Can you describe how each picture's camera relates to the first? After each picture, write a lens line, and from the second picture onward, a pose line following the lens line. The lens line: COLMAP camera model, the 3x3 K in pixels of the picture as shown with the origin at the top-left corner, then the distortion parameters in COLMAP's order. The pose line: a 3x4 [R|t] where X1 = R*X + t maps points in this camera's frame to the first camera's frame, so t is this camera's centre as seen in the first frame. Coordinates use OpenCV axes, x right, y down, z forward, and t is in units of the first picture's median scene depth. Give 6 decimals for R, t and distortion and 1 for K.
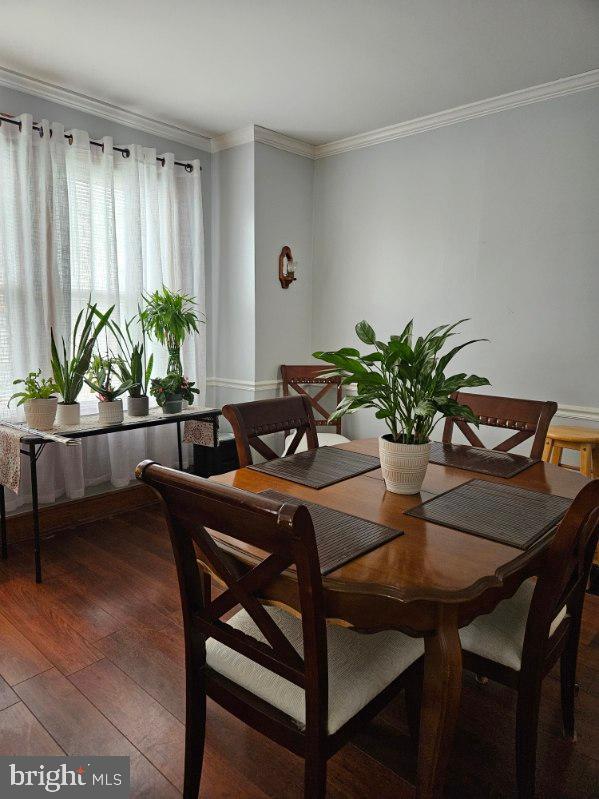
lens RADIAL K [[552.7, 0, 299.5], [0, 552.7, 399.5], [0, 0, 1]] dist [0.053110, -0.001961]
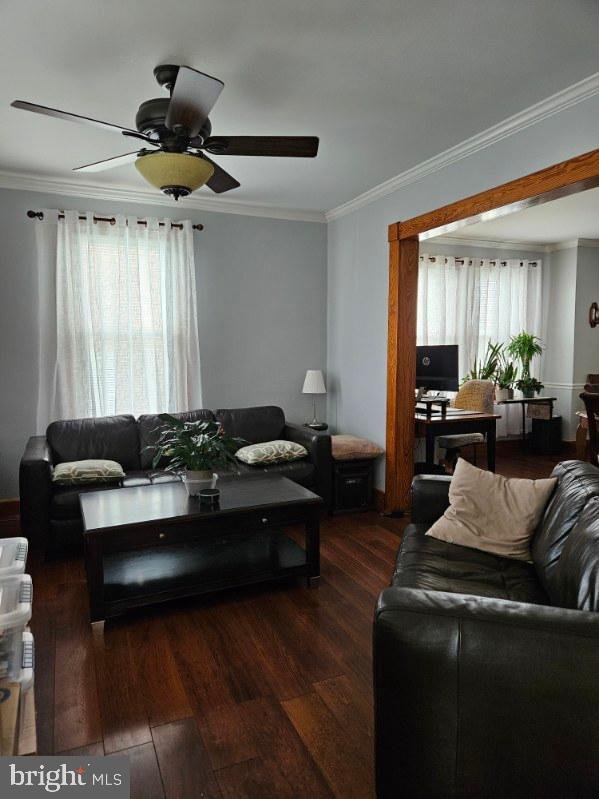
lens RADIAL K [[524.6, 0, 299.5], [0, 524.6, 399.5], [0, 0, 1]] dist [0.048025, -0.041635]
pose [[0.904408, 0.010605, -0.426537, -0.159090], [-0.031104, 0.998670, -0.041123, 0.120463], [0.425533, 0.050459, 0.903535, -0.893373]]
